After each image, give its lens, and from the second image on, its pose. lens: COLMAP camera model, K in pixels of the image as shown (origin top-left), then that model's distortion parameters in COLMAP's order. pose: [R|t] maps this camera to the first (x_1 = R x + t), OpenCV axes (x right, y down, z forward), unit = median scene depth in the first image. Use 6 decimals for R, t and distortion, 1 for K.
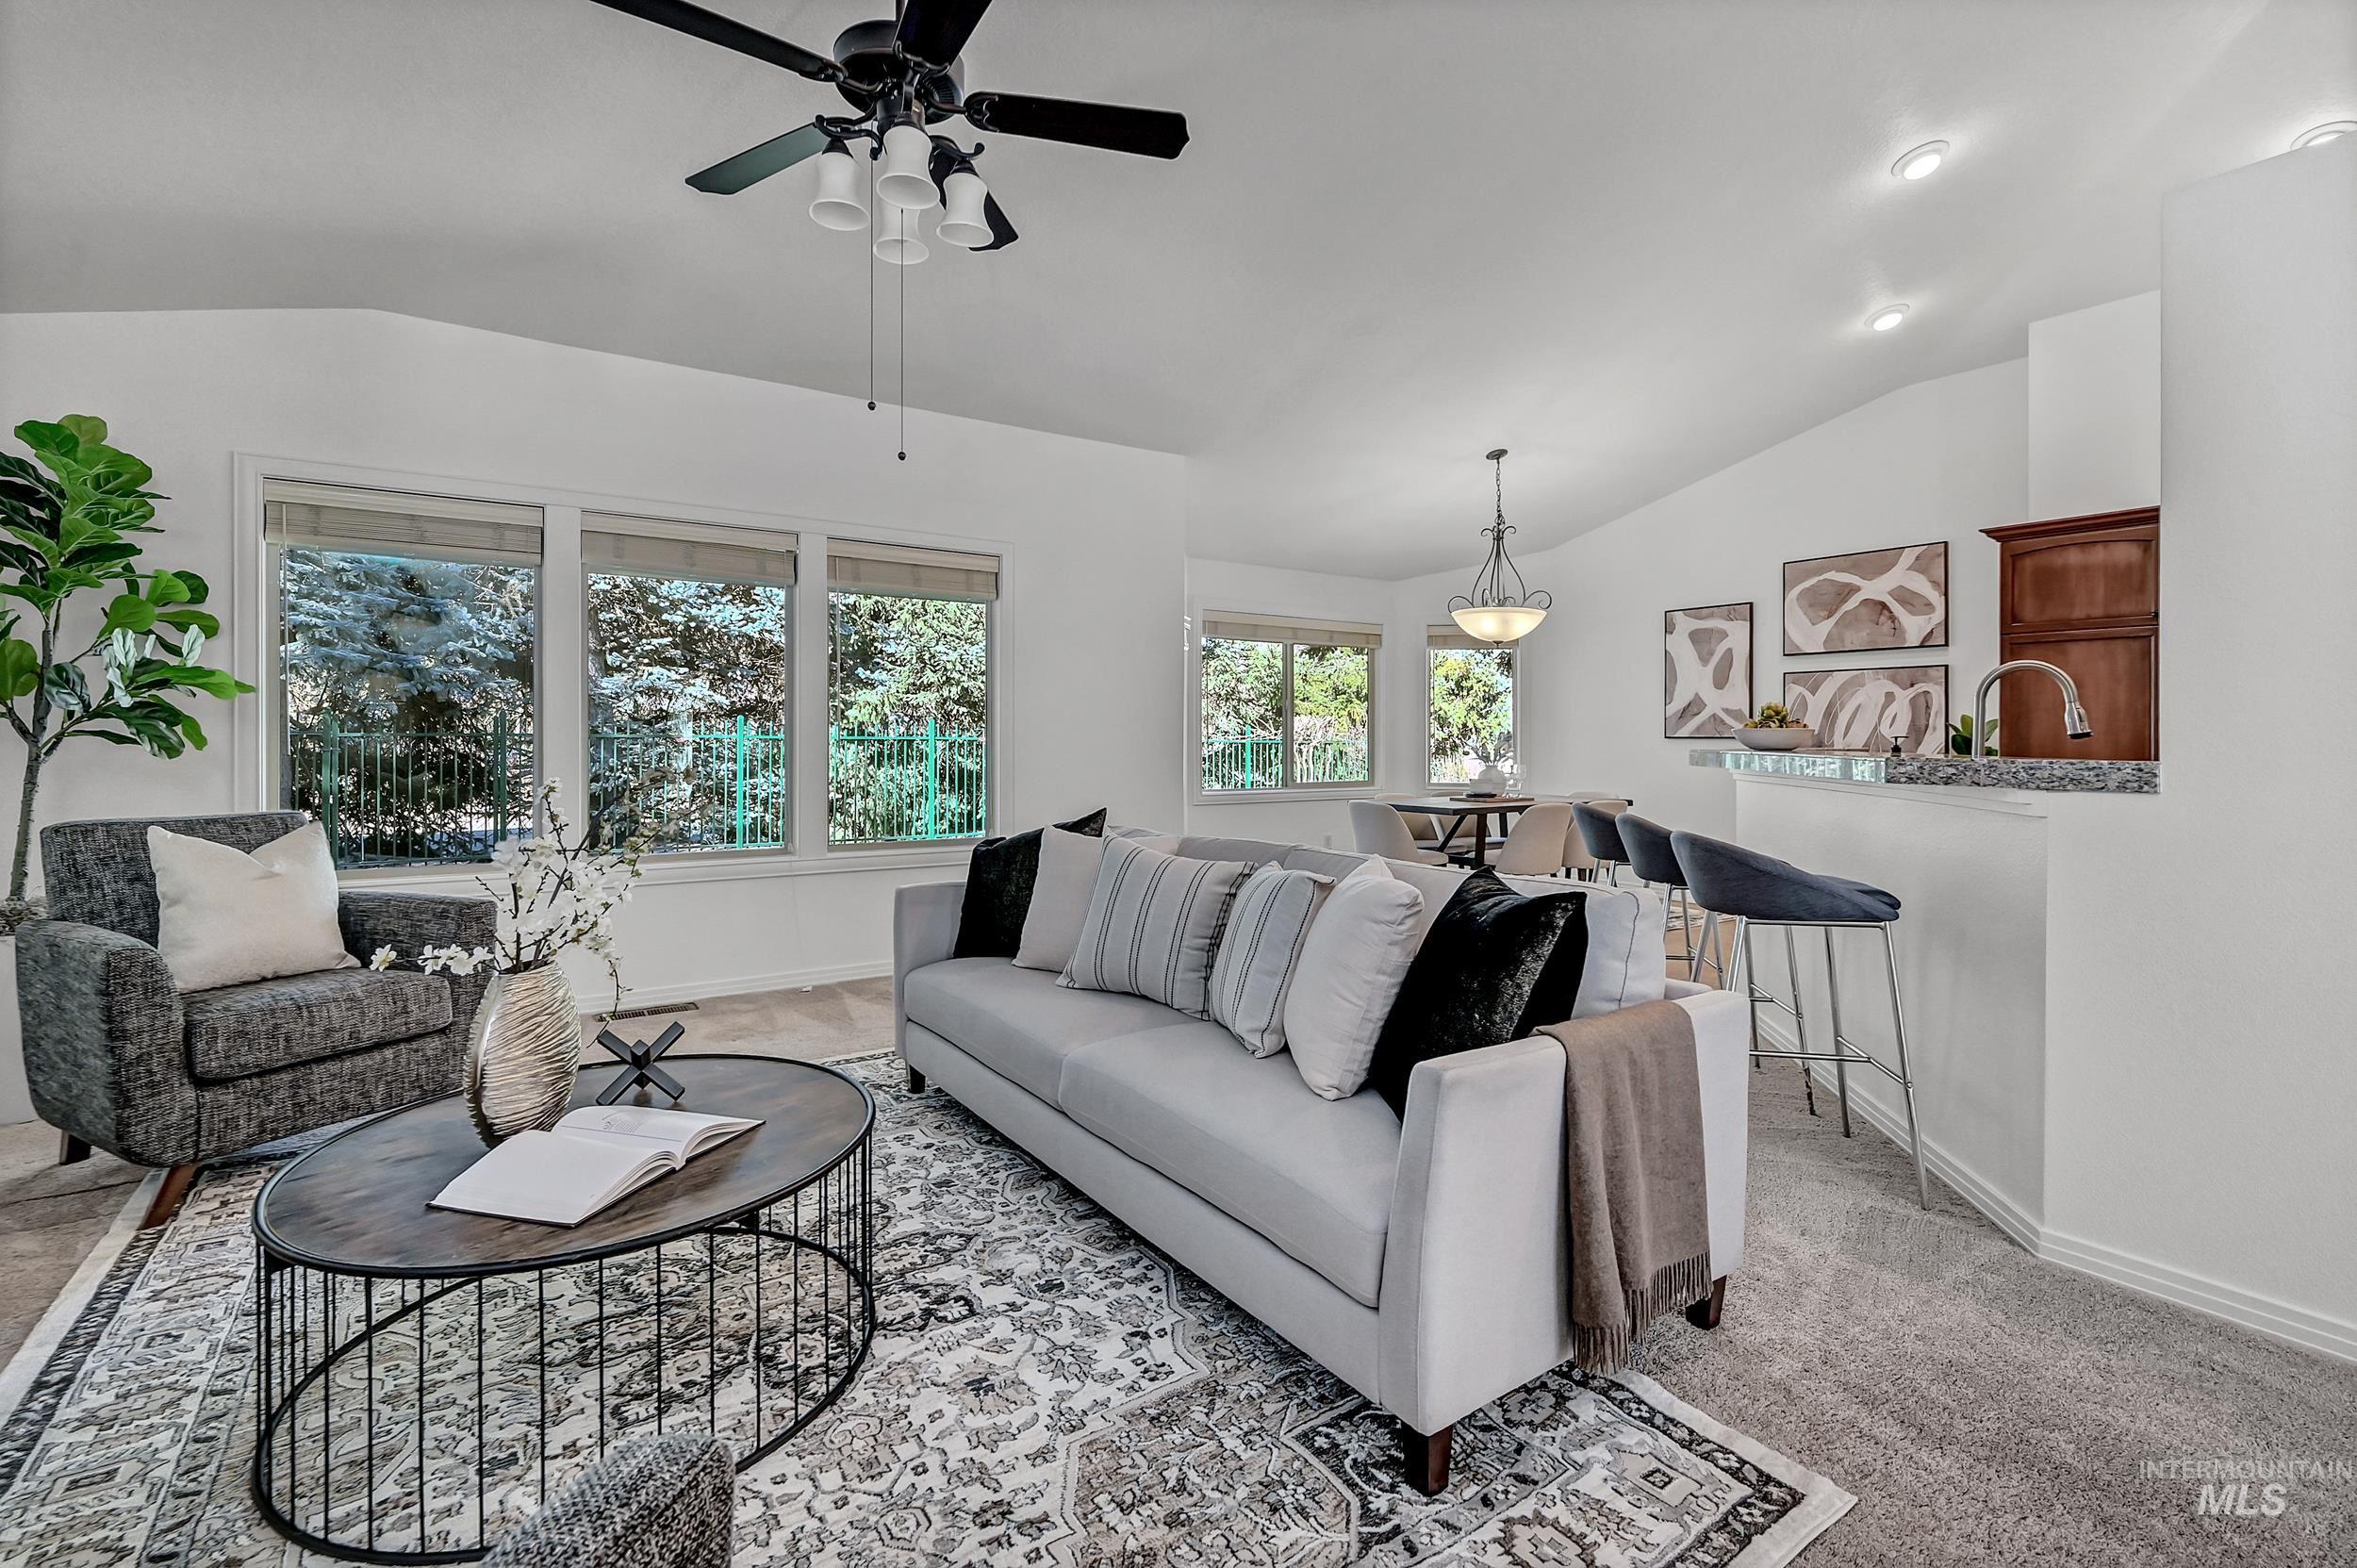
lens RADIAL K [[1054.4, 0, 1195.8], [0, 1054.4, 746.5], [0, 0, 1]] dist [-0.003411, 0.001433]
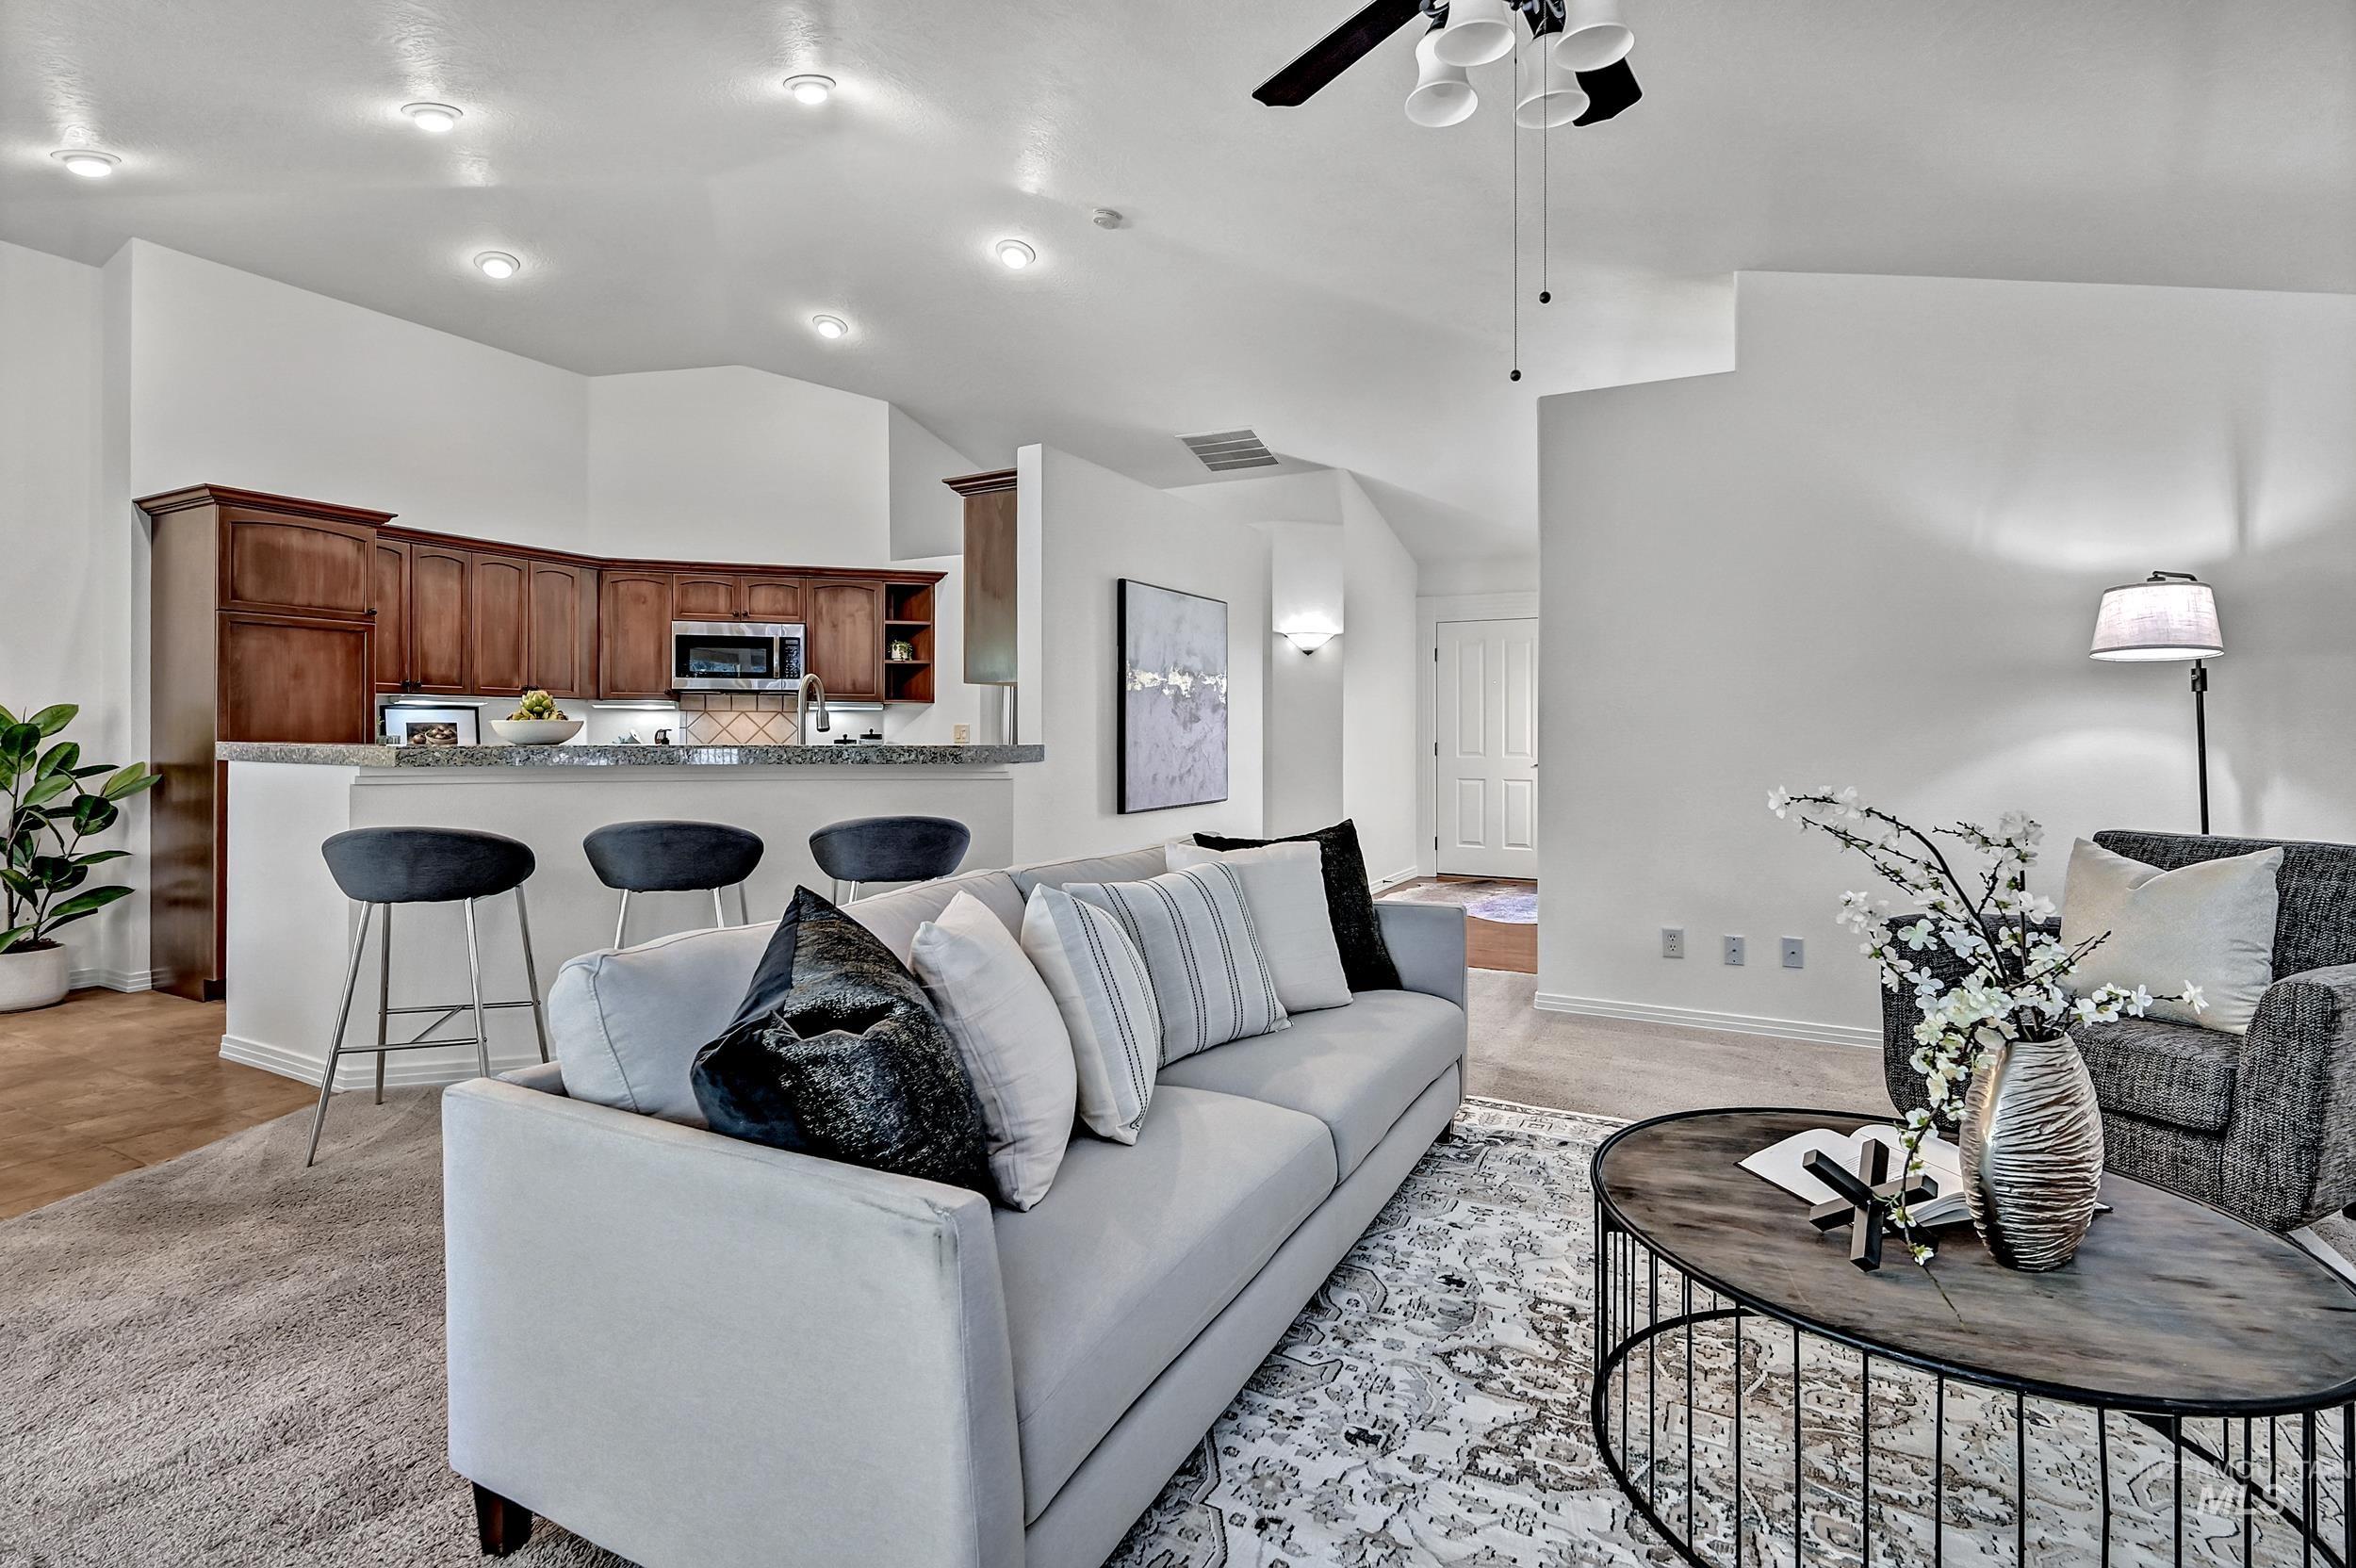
lens RADIAL K [[1081.2, 0, 1166.5], [0, 1081.2, 726.8], [0, 0, 1]] dist [0.001006, 0.002828]
pose [[-0.446122, -0.002616, 0.894968, -0.314998], [0.004751, 0.999975, 0.005290, -0.008573], [-0.894960, 0.006612, -0.446098, 0.569551]]
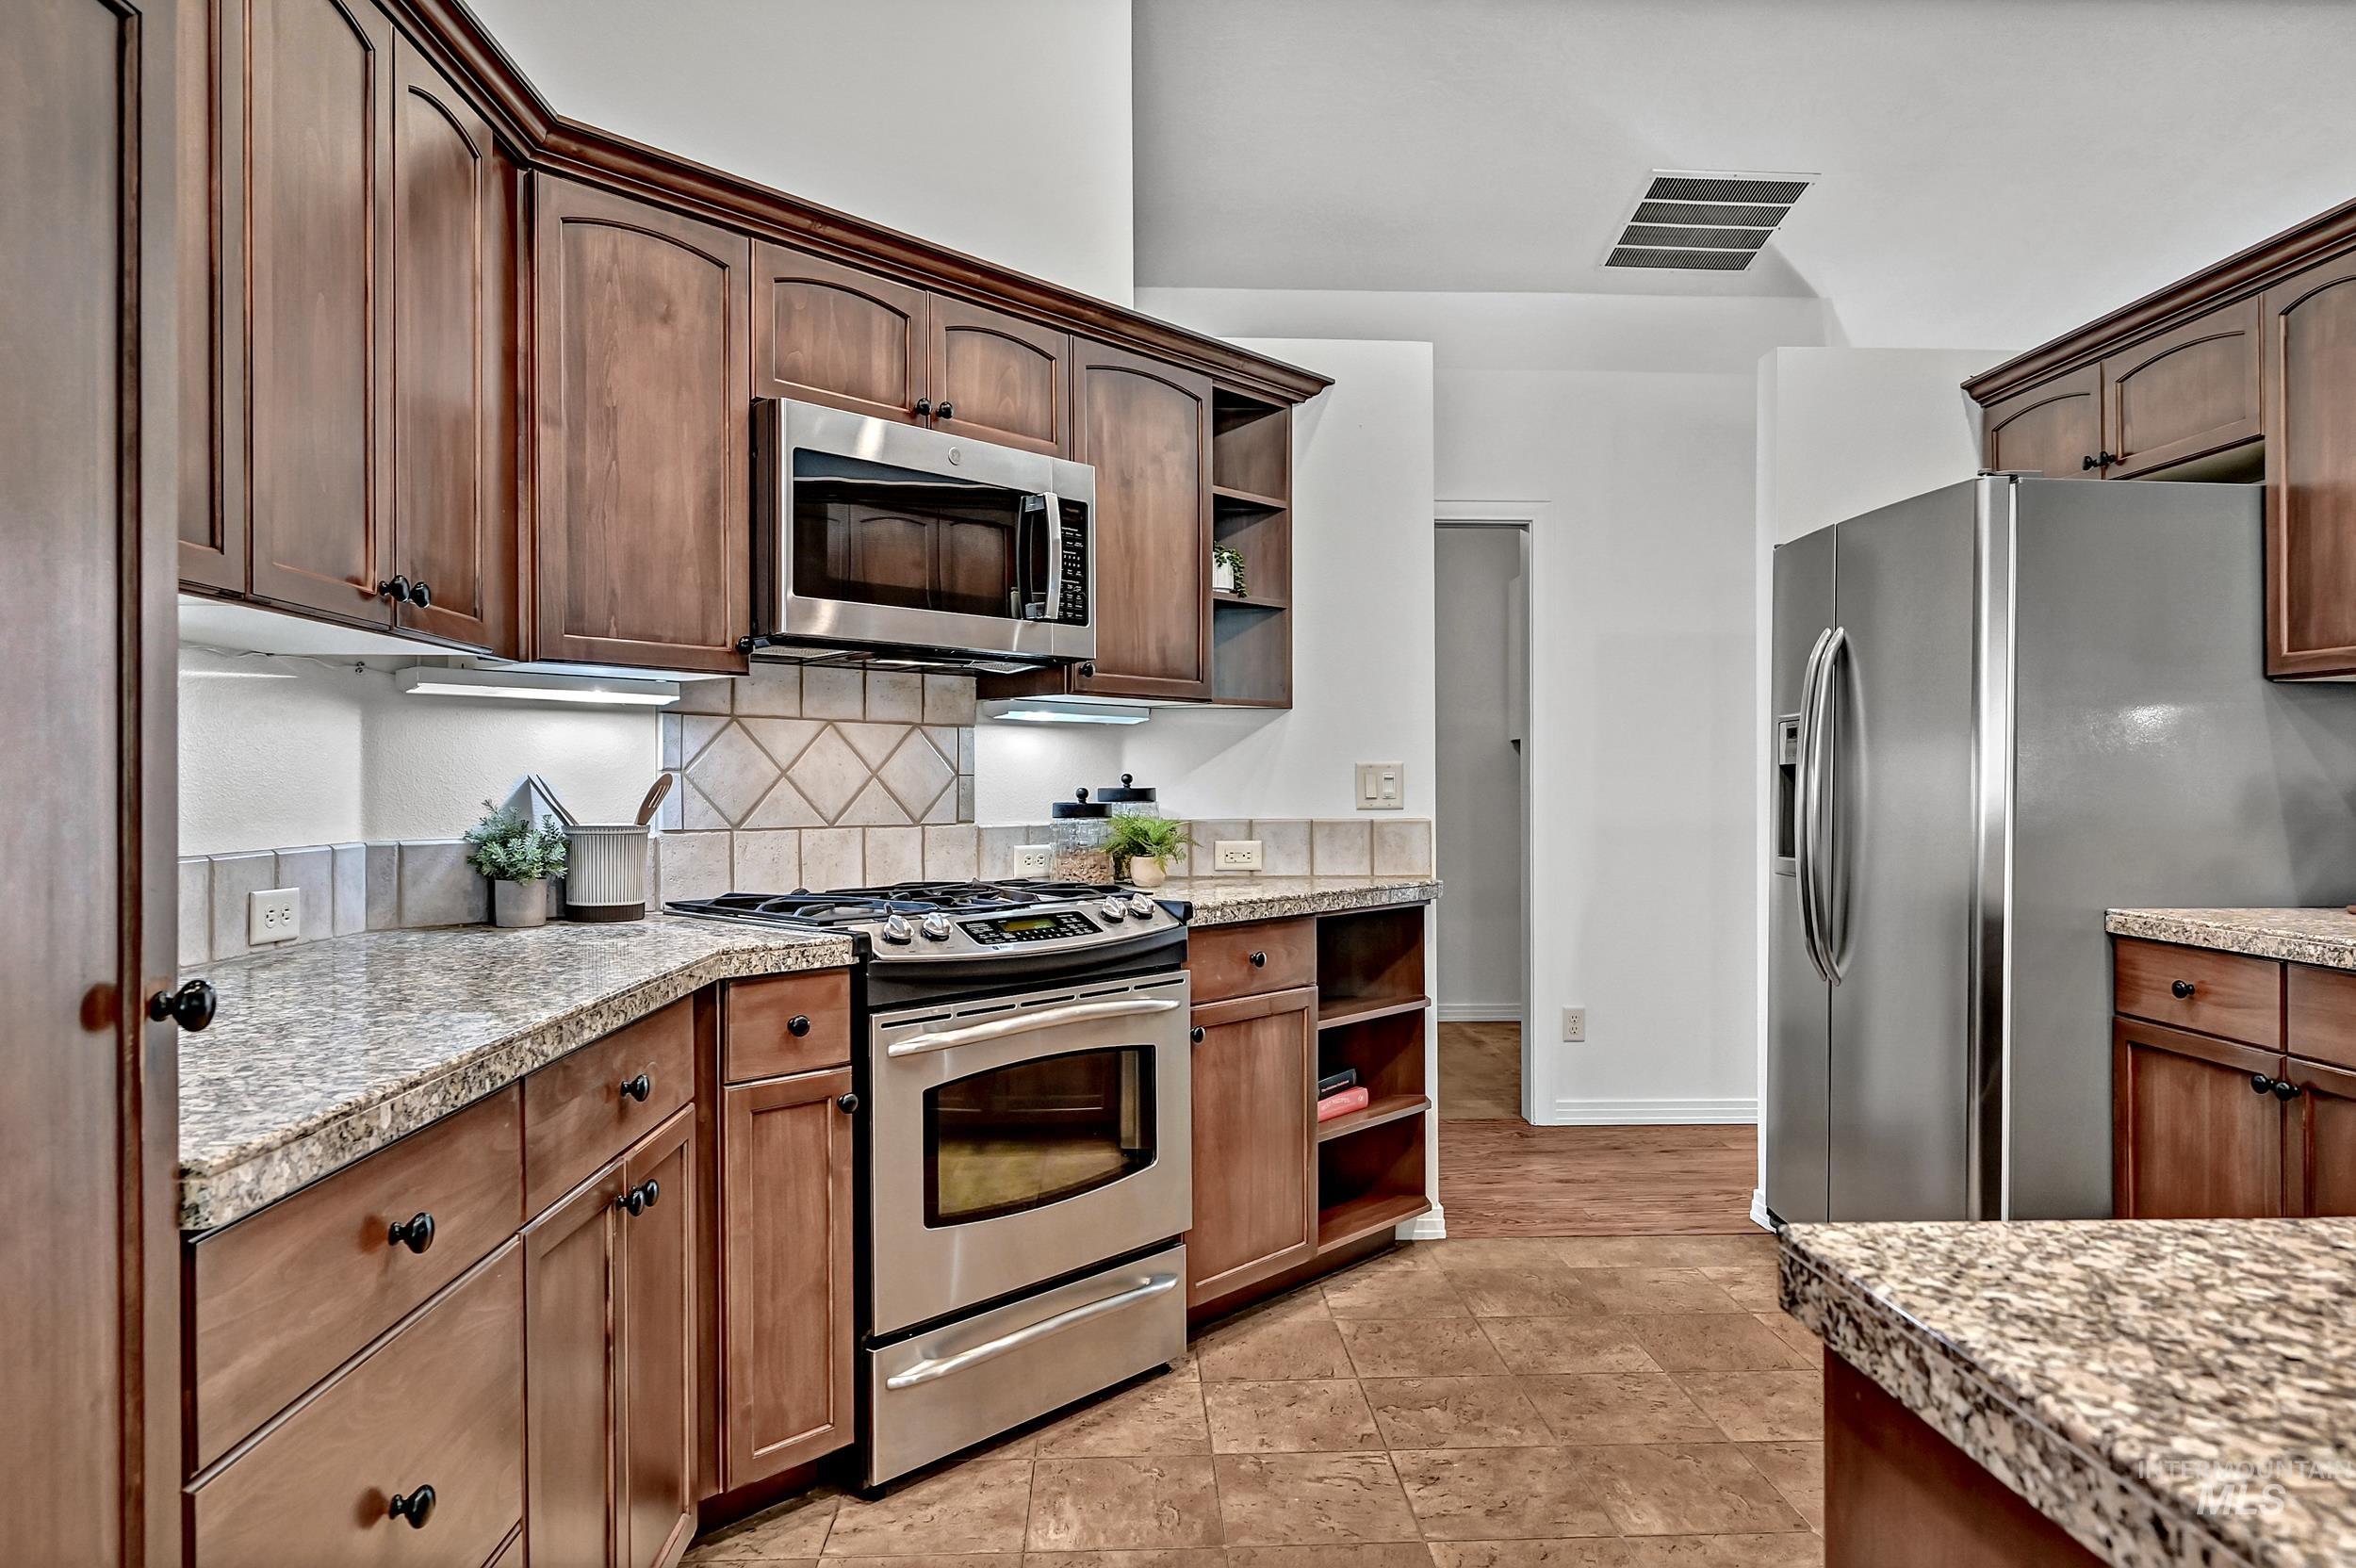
lens RADIAL K [[1461.4, 0, 1169.9], [0, 1461.4, 786.6], [0, 0, 1]] dist [-0.010146, 0.002966]
pose [[-0.849006, -0.006290, 0.528346, 0.513879], [0.000550, 0.999918, 0.012787, -0.006383], [-0.528384, 0.011147, -0.848933, 0.805516]]
